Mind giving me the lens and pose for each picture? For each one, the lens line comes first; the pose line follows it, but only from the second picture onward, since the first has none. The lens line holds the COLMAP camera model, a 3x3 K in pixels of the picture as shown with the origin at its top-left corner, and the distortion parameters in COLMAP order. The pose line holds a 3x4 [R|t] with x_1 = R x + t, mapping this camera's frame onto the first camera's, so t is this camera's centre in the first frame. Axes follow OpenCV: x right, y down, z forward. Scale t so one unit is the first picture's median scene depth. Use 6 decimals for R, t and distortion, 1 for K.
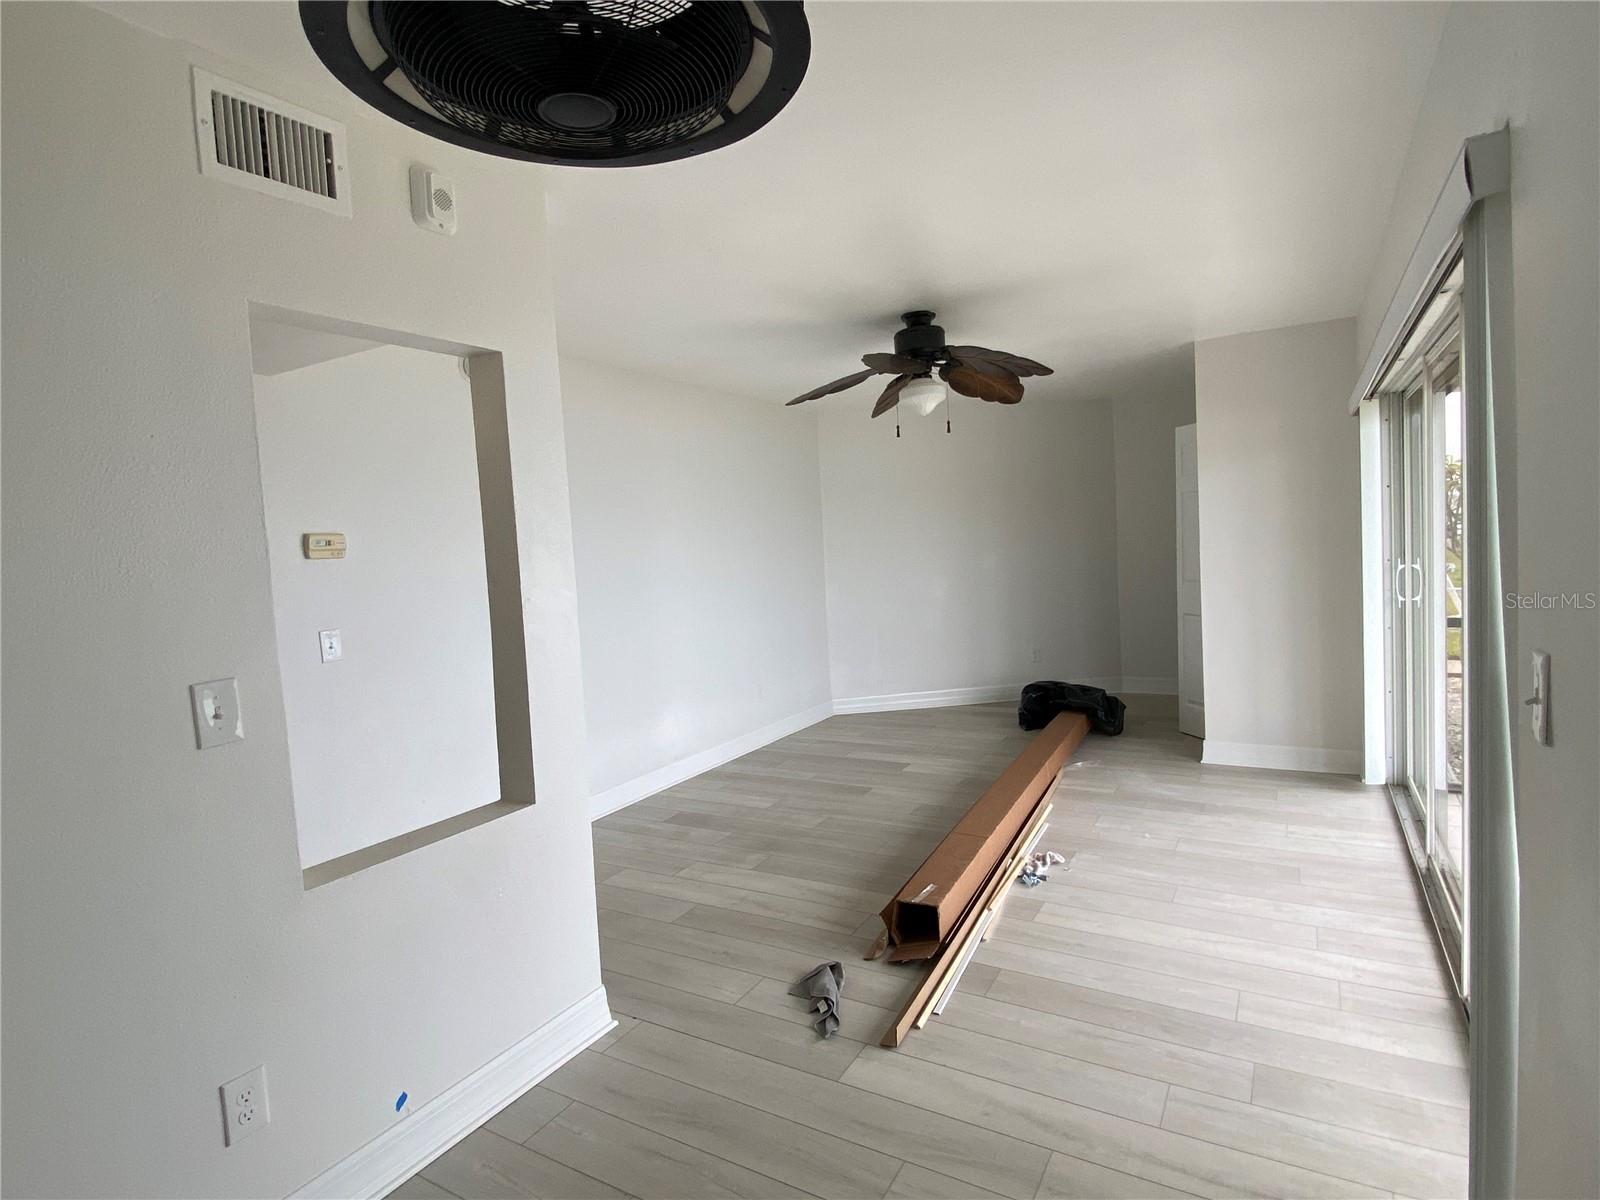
lens RADIAL K [[861.0, 0, 799.4], [0, 861.0, 600.2], [0, 0, 1]] dist [-0.005897, -0.001688]
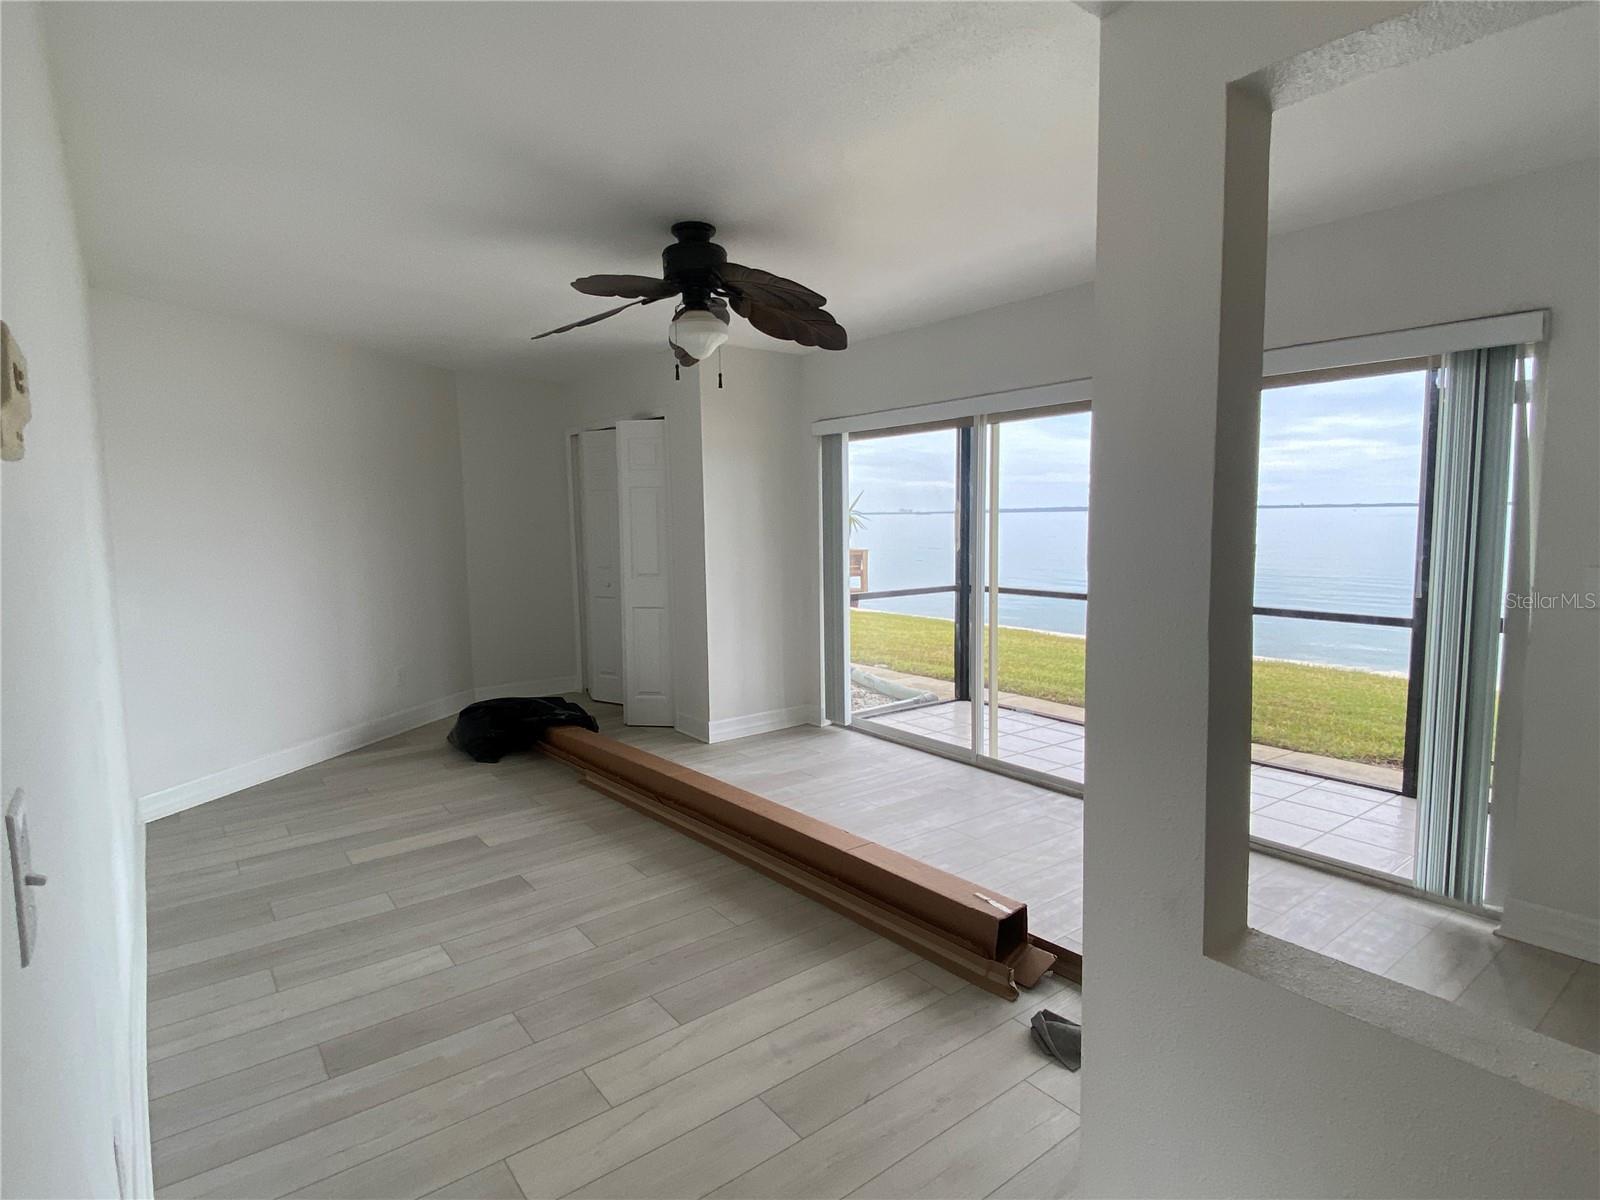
lens RADIAL K [[861.0, 0, 800.4], [0, 861.0, 591.8], [0, 0, 1]] dist [-0.005897, -0.001688]
pose [[0.372095, -0.047335, 0.926987, -0.491029], [0.069768, 0.997300, 0.022921, -0.011478], [-0.925569, 0.056145, 0.374393, 0.544855]]
